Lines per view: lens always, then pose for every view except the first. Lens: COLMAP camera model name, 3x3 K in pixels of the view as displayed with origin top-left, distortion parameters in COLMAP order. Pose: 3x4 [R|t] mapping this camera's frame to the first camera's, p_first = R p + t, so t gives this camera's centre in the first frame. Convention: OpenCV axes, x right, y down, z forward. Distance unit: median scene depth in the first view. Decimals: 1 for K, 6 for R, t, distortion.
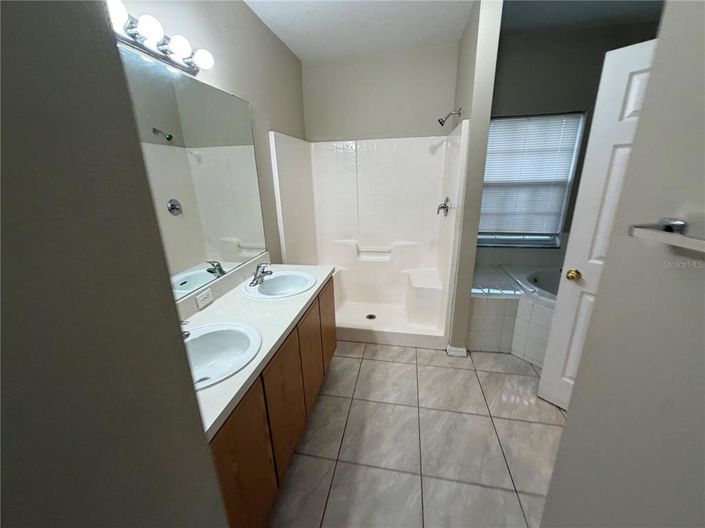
lens RADIAL K [[282.7, 0, 352.7], [0, 282.7, 260.9], [0, 0, 1]] dist [0.000549, 0.001190]
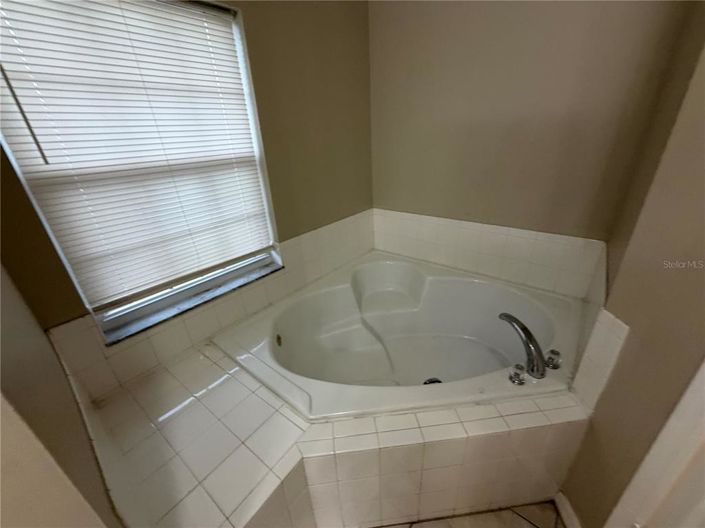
lens RADIAL K [[282.7, 0, 353.3], [0, 282.7, 265.0], [0, 0, 1]] dist [0.000549, 0.001190]
pose [[0.473494, -0.361184, 0.803336, 0.306885], [0.309098, 0.922189, 0.232435, -0.144659], [-0.824780, 0.138253, 0.548292, 0.530615]]
